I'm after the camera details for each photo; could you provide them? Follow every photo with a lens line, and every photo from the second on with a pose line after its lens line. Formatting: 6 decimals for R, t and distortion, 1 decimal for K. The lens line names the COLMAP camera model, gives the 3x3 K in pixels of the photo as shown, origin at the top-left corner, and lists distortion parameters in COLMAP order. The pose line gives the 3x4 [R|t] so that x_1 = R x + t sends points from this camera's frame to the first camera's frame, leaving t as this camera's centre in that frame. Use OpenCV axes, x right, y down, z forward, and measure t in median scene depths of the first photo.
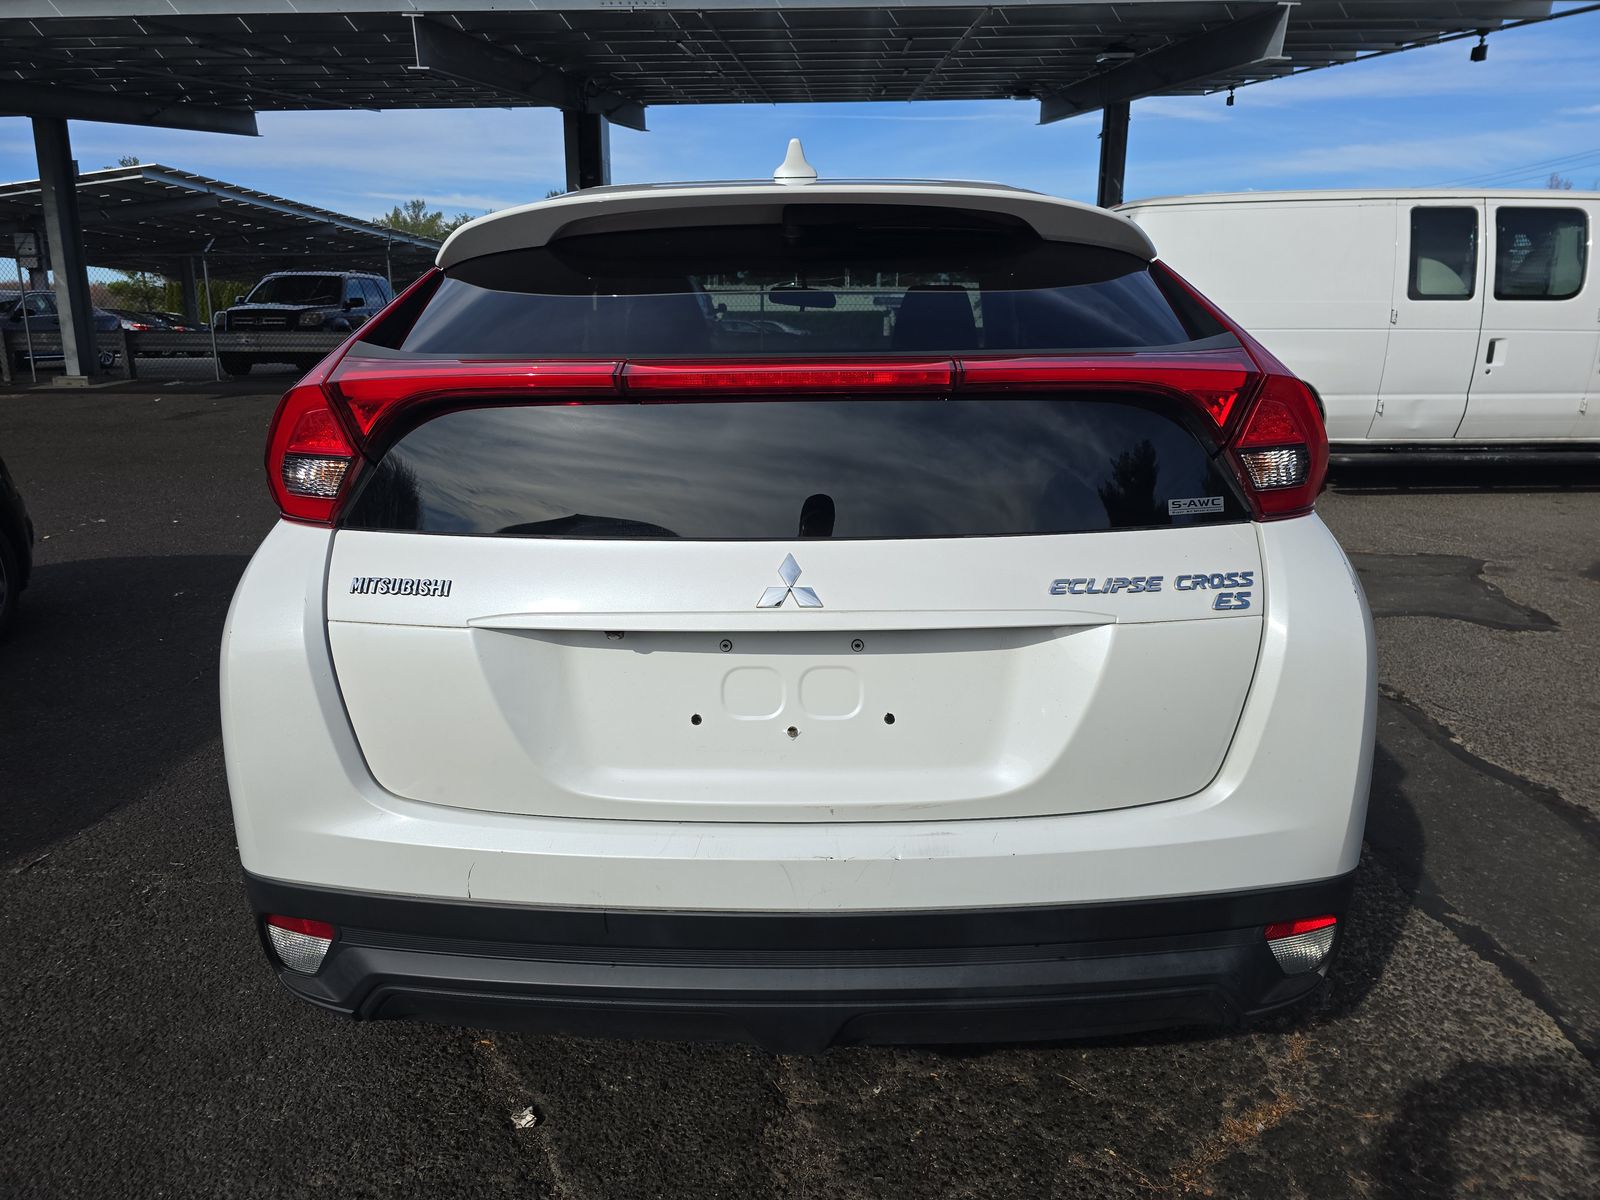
lens RADIAL K [[1145.6, 0, 744.7], [0, 1145.6, 615.1], [0, 0, 1]] dist [0.060440, -0.057911]
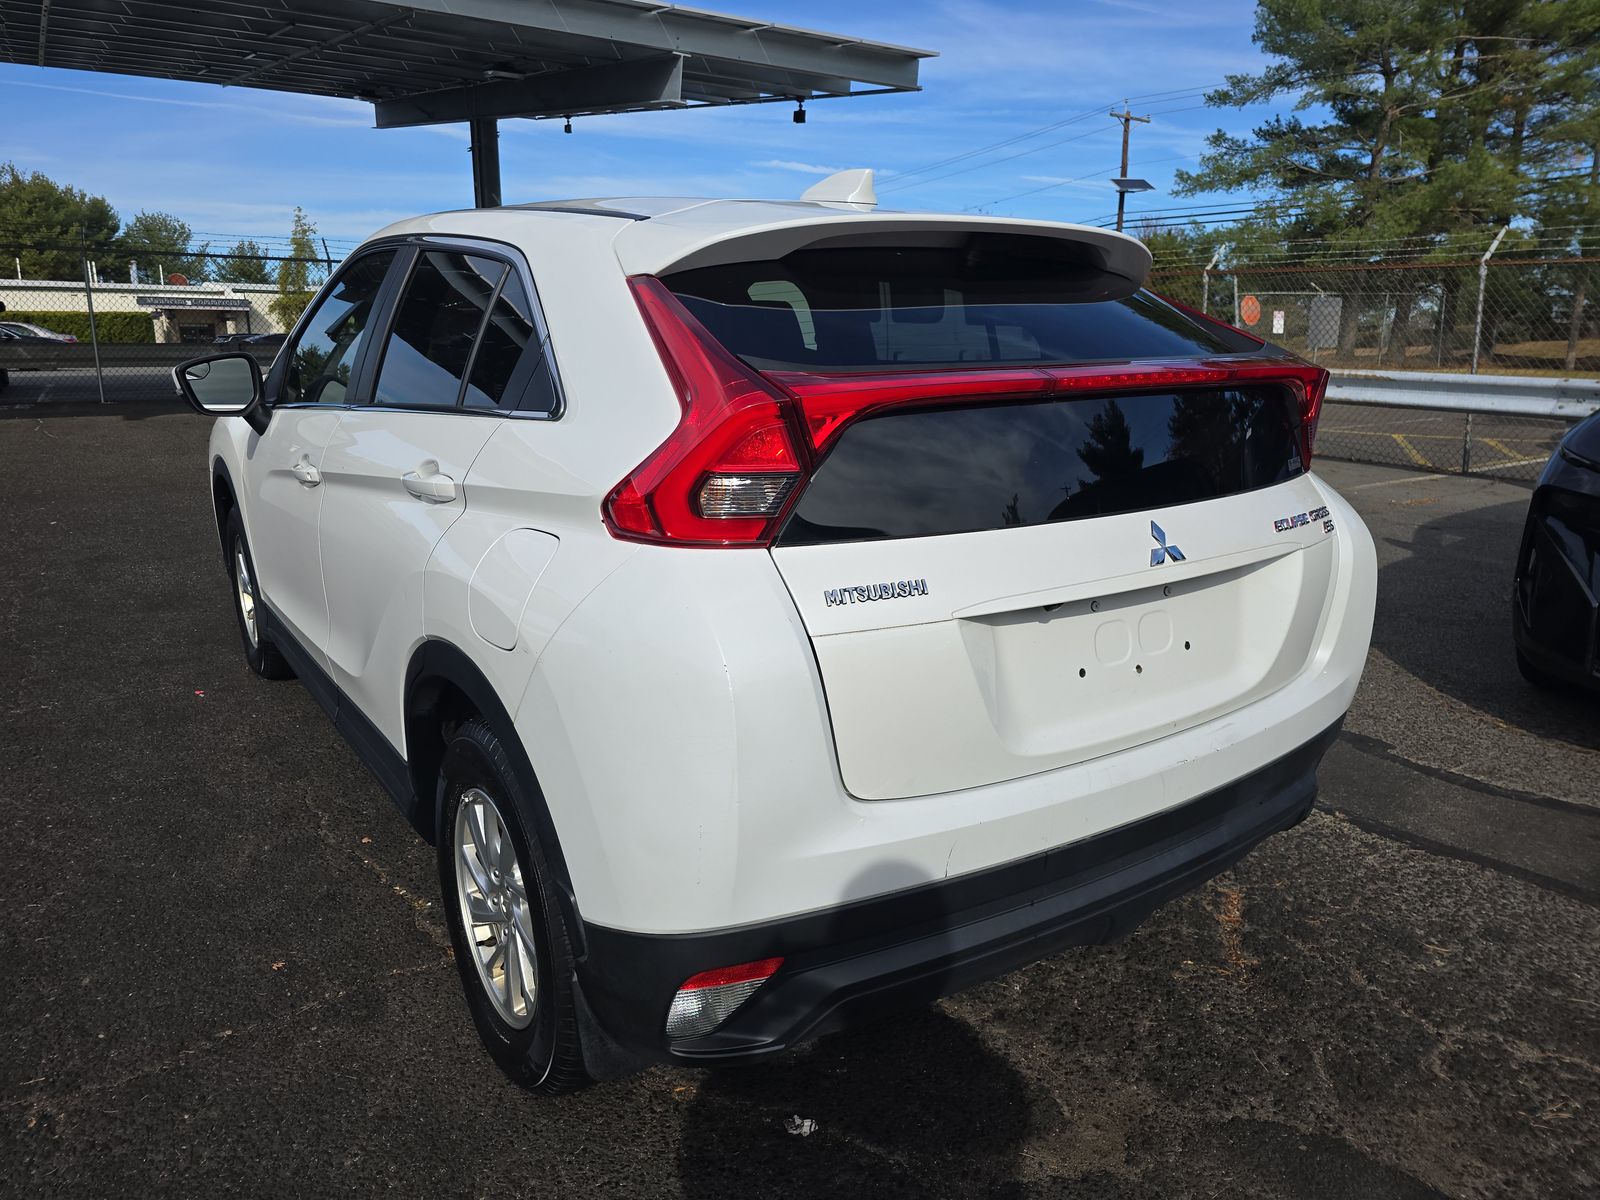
lens RADIAL K [[1145.6, 0, 797.1], [0, 1145.6, 609.3], [0, 0, 1]] dist [0.060440, -0.057911]
pose [[0.794109, -0.137973, 0.591908, -0.608720], [0.144560, 0.988821, 0.036550, -0.036267], [-0.590334, 0.056542, 0.805177, 0.147713]]
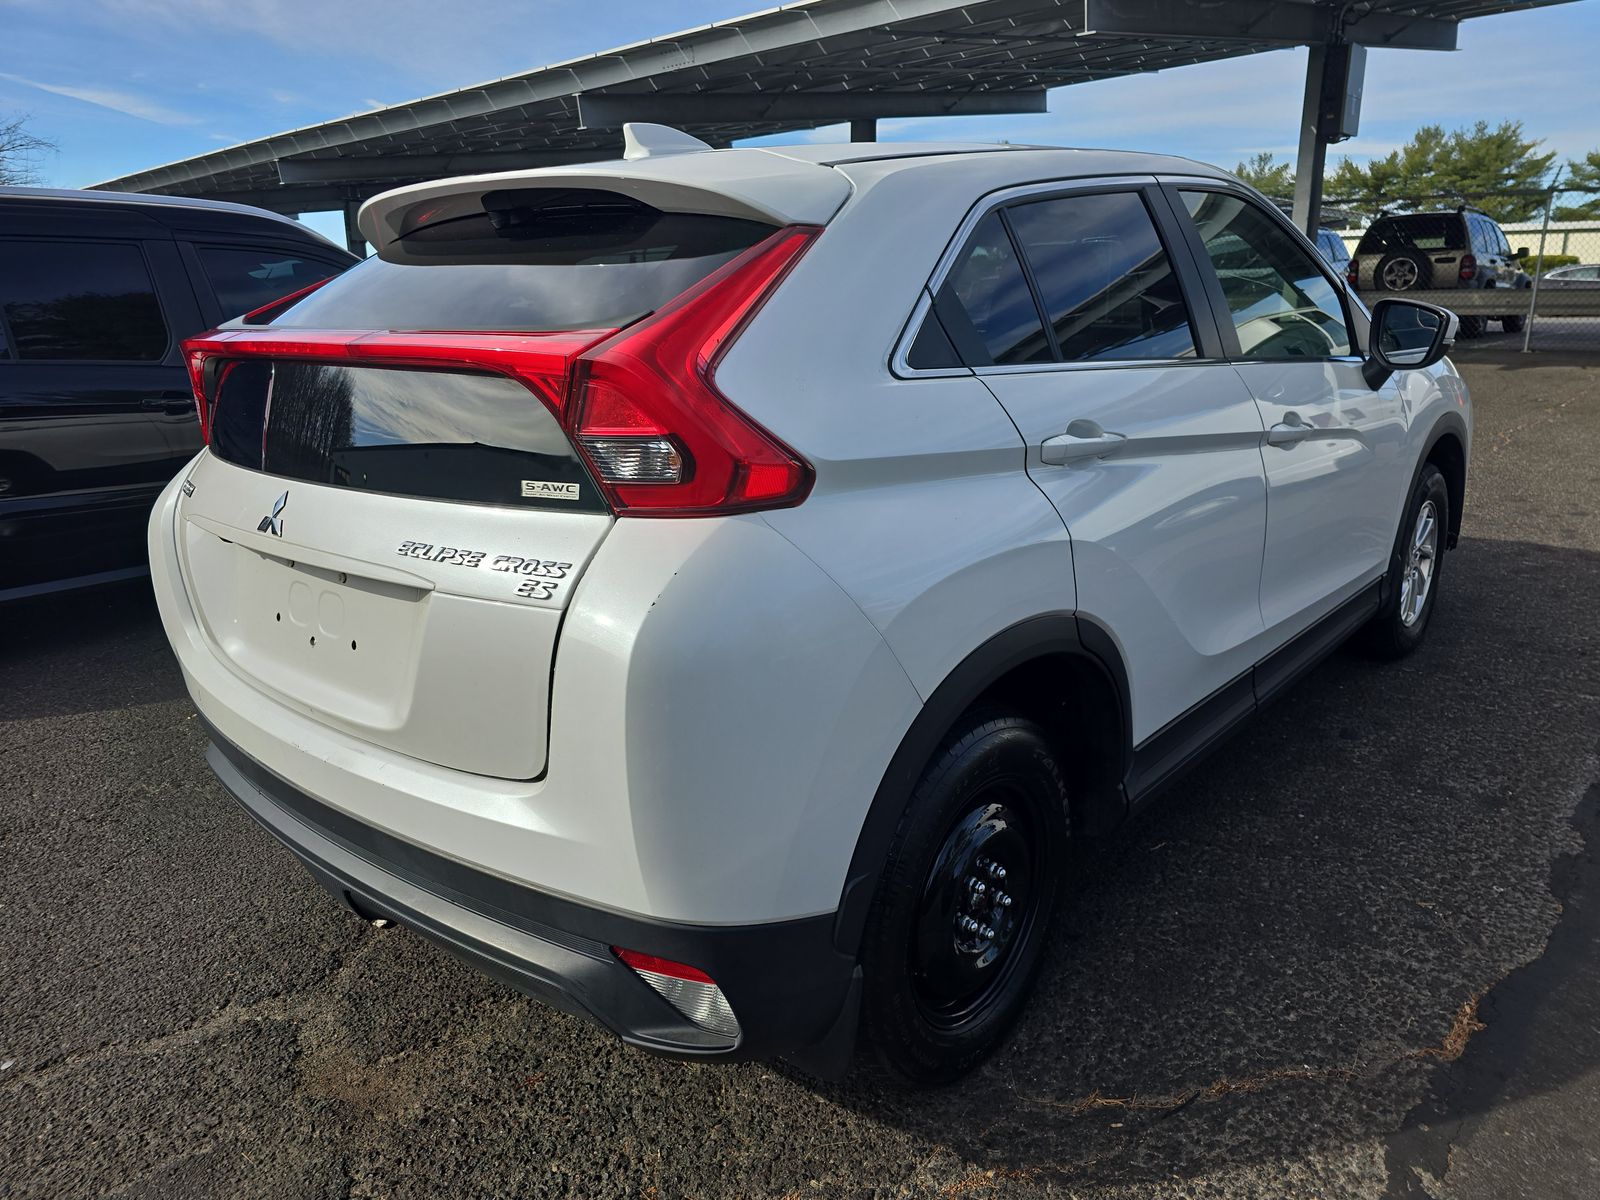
lens RADIAL K [[1145.6, 0, 796.2], [0, 1145.6, 603.0], [0, 0, 1]] dist [0.060440, -0.057911]
pose [[0.741397, 0.163317, -0.650890, 0.713043], [-0.148405, 0.985821, 0.078315, -0.064154], [0.654451, 0.038533, 0.755122, 0.241322]]
